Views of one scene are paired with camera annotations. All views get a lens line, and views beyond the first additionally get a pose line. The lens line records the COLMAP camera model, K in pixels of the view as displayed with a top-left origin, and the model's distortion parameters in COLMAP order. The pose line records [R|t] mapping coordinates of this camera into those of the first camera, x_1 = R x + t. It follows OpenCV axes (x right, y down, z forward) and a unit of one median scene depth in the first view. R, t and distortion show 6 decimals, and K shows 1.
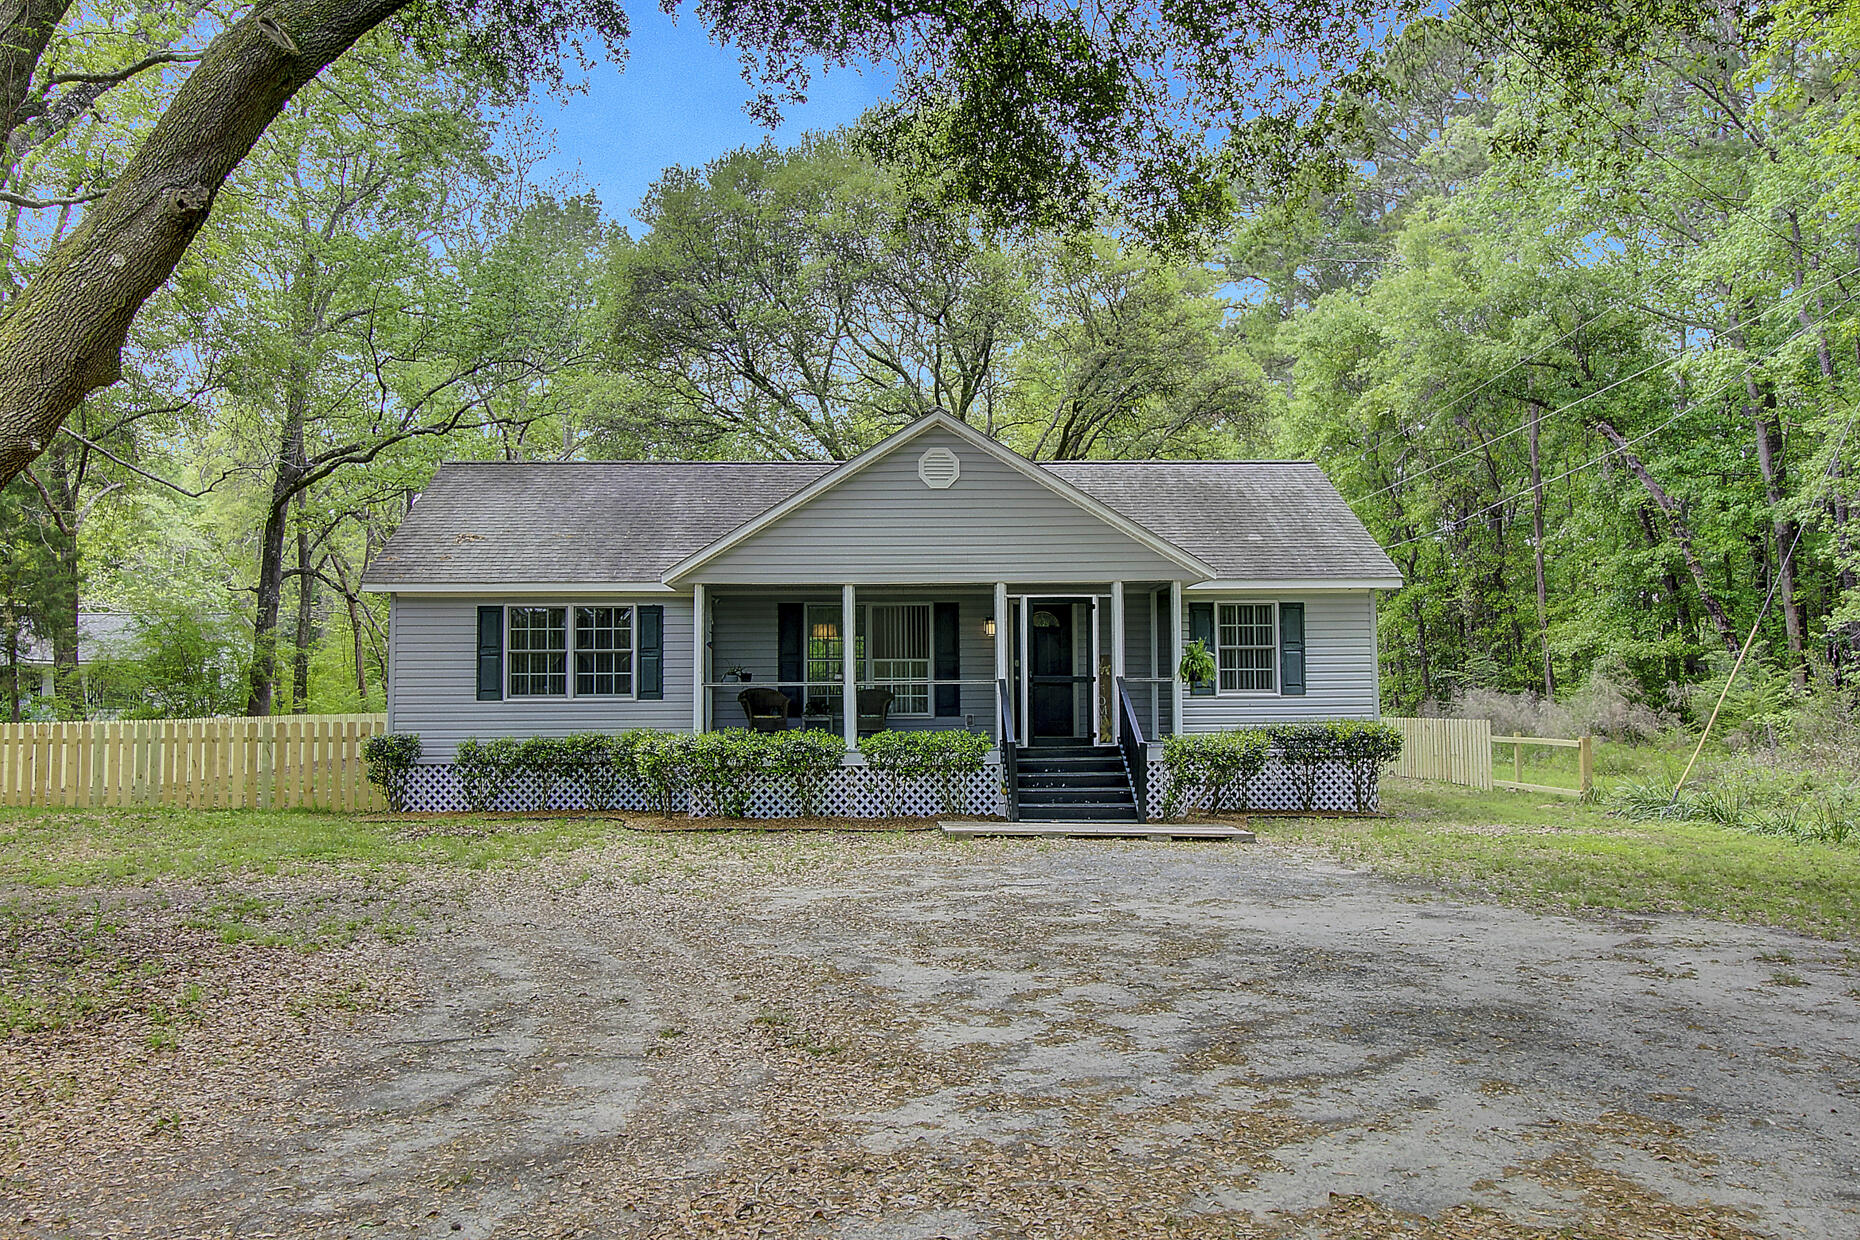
lens RADIAL K [[1486.9, 0, 939.6], [0, 1486.9, 683.6], [0, 0, 1]] dist [0.039036, -0.000912]
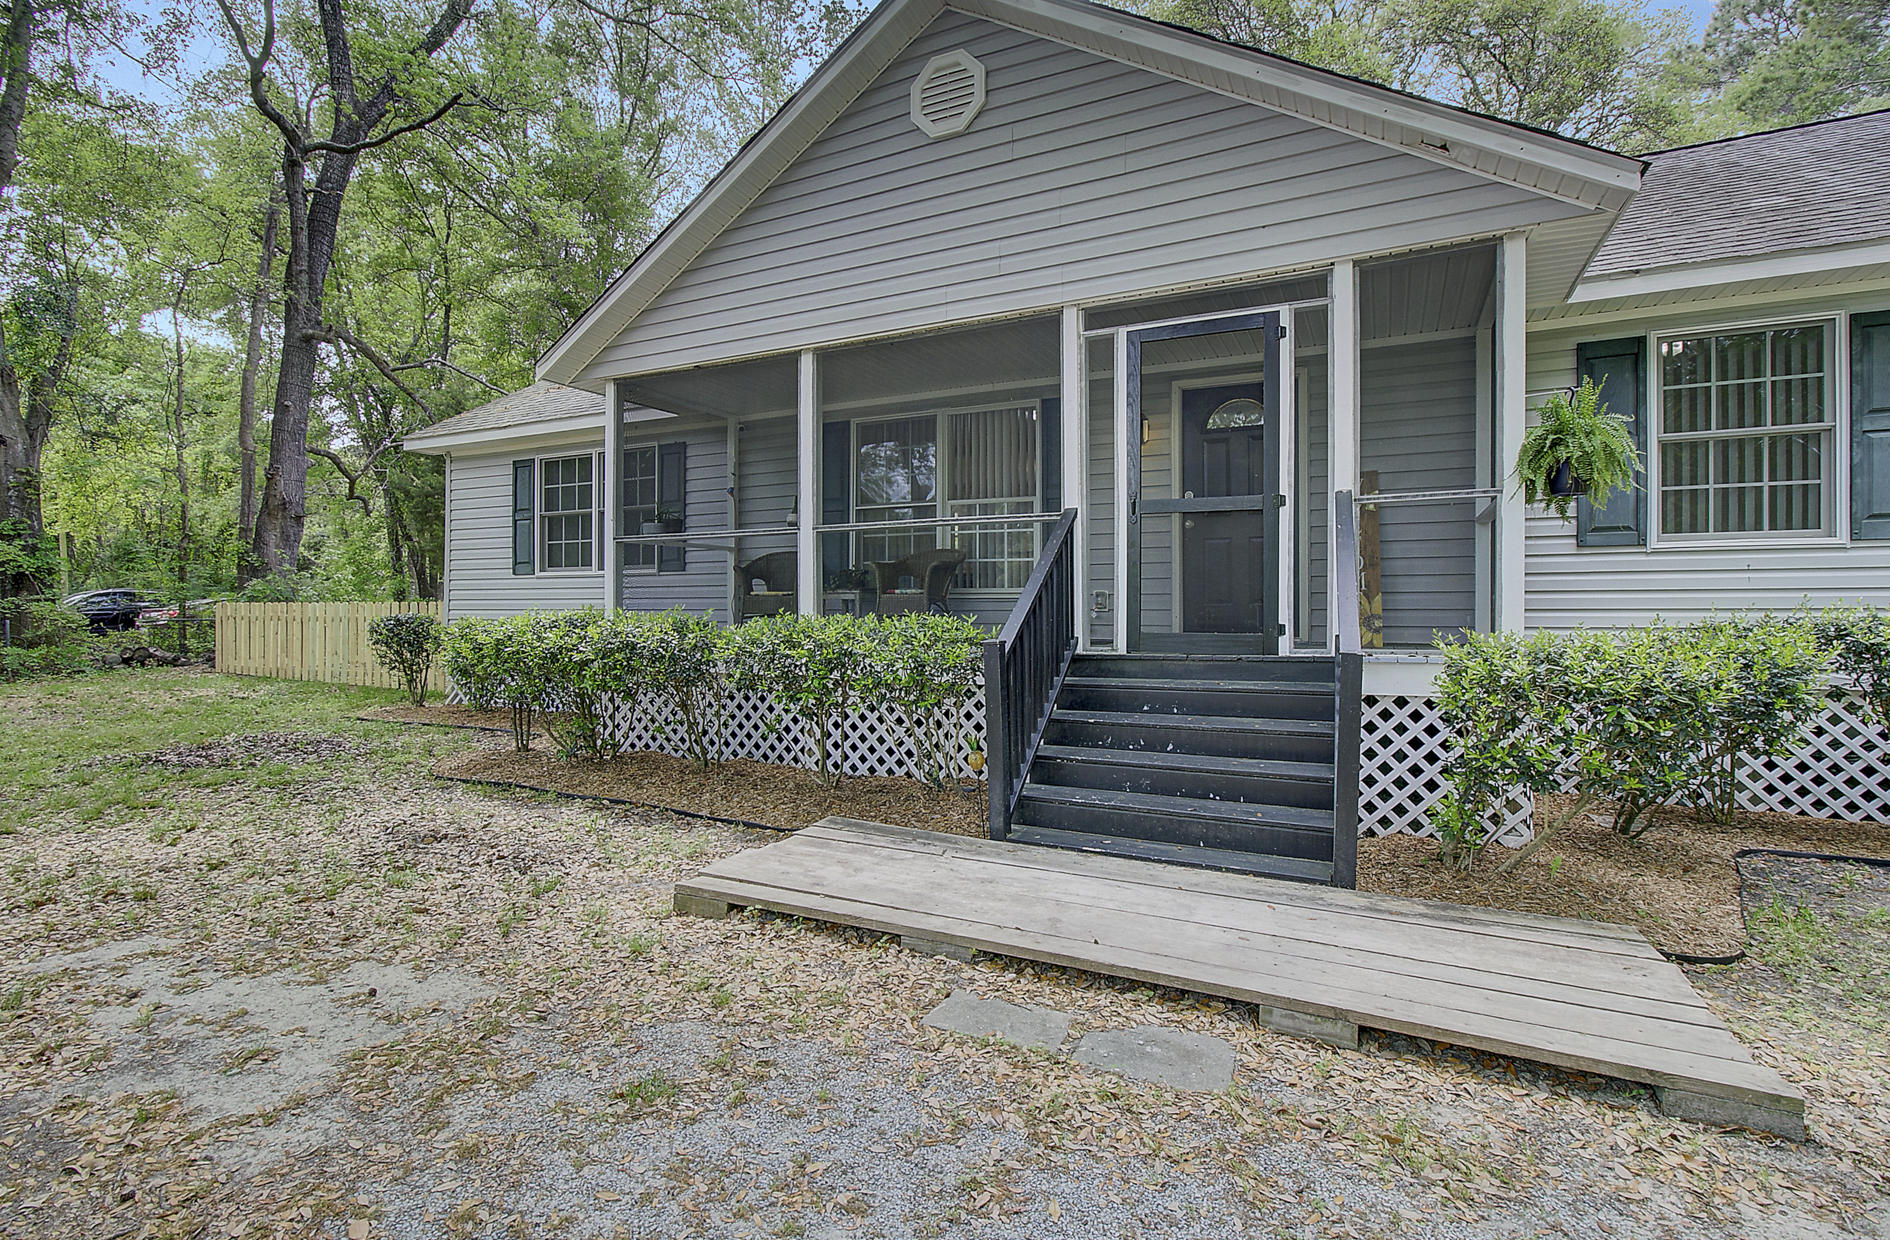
lens RADIAL K [[894.4, 0, 927.8], [0, 894.4, 617.7], [0, 0, 1]] dist [0.001300, 0.001129]
pose [[0.866327, 0.011173, -0.499353, 0.142774], [0.002222, 0.999654, 0.026222, 0.023246], [0.499473, -0.023826, 0.866002, 0.709985]]
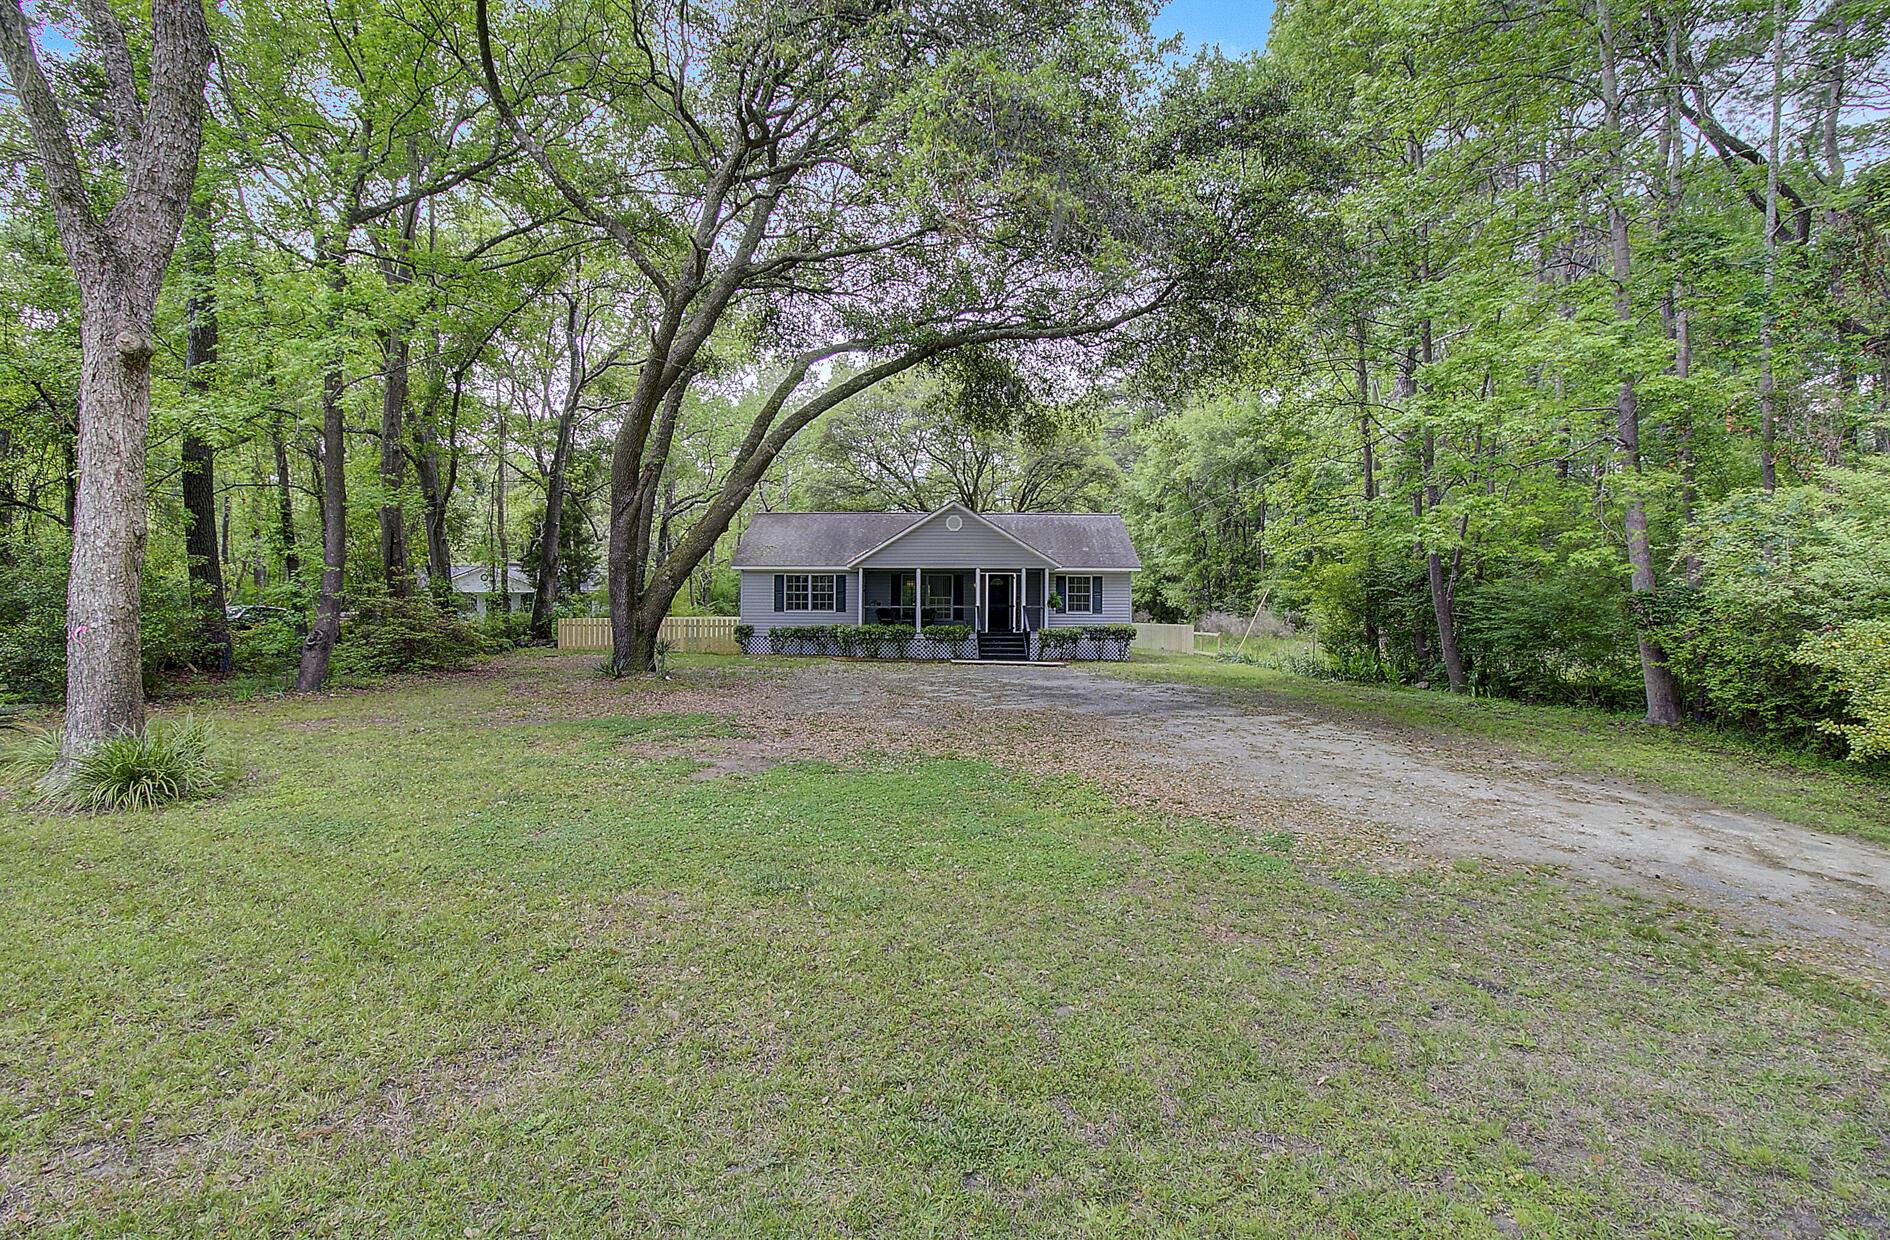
lens RADIAL K [[894.4, 0, 927.8], [0, 894.4, 617.7], [0, 0, 1]] dist [0.001300, 0.001129]
pose [[0.997789, 0.012788, -0.065212, 0.055989], [-0.011804, 0.999811, 0.015463, -0.005468], [0.065398, -0.014659, 0.997752, -0.535929]]
